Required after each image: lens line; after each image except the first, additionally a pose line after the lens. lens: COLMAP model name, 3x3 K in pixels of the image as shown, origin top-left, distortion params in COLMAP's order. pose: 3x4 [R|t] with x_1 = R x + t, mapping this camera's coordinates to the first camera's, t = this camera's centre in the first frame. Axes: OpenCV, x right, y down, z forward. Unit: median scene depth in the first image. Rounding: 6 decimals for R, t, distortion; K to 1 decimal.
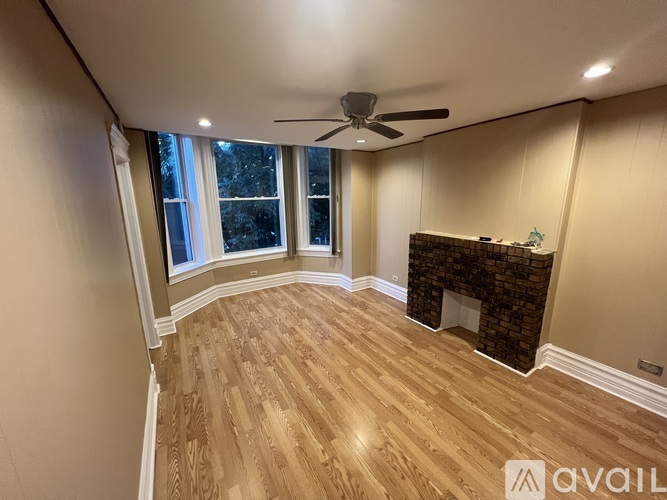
lens RADIAL K [[267.0, 0, 332.5], [0, 267.0, 253.3], [0, 0, 1]] dist [-0.003491, 0.000211]
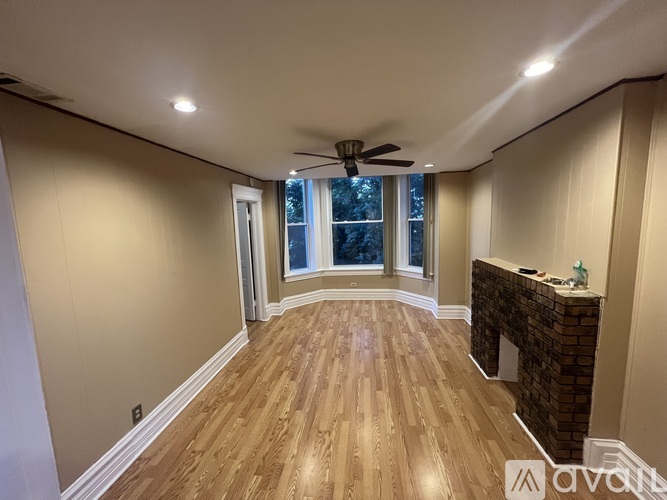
lens RADIAL K [[267.0, 0, 329.5], [0, 267.0, 251.8], [0, 0, 1]] dist [-0.003491, 0.000211]
pose [[0.778550, 0.061148, -0.624596, 0.409269], [-0.112540, 0.992712, -0.043093, -0.007063], [0.617409, 0.103842, 0.779758, 0.007265]]
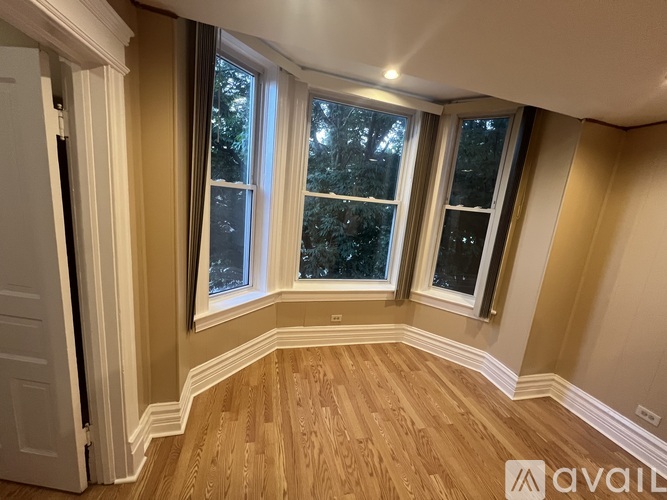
lens RADIAL K [[267.0, 0, 331.7], [0, 267.0, 252.4], [0, 0, 1]] dist [-0.003491, 0.000211]
pose [[0.948711, 0.165794, -0.269184, -0.194777], [-0.174973, 0.984519, -0.010294, -0.077973], [0.263311, 0.056866, 0.963034, 0.469410]]
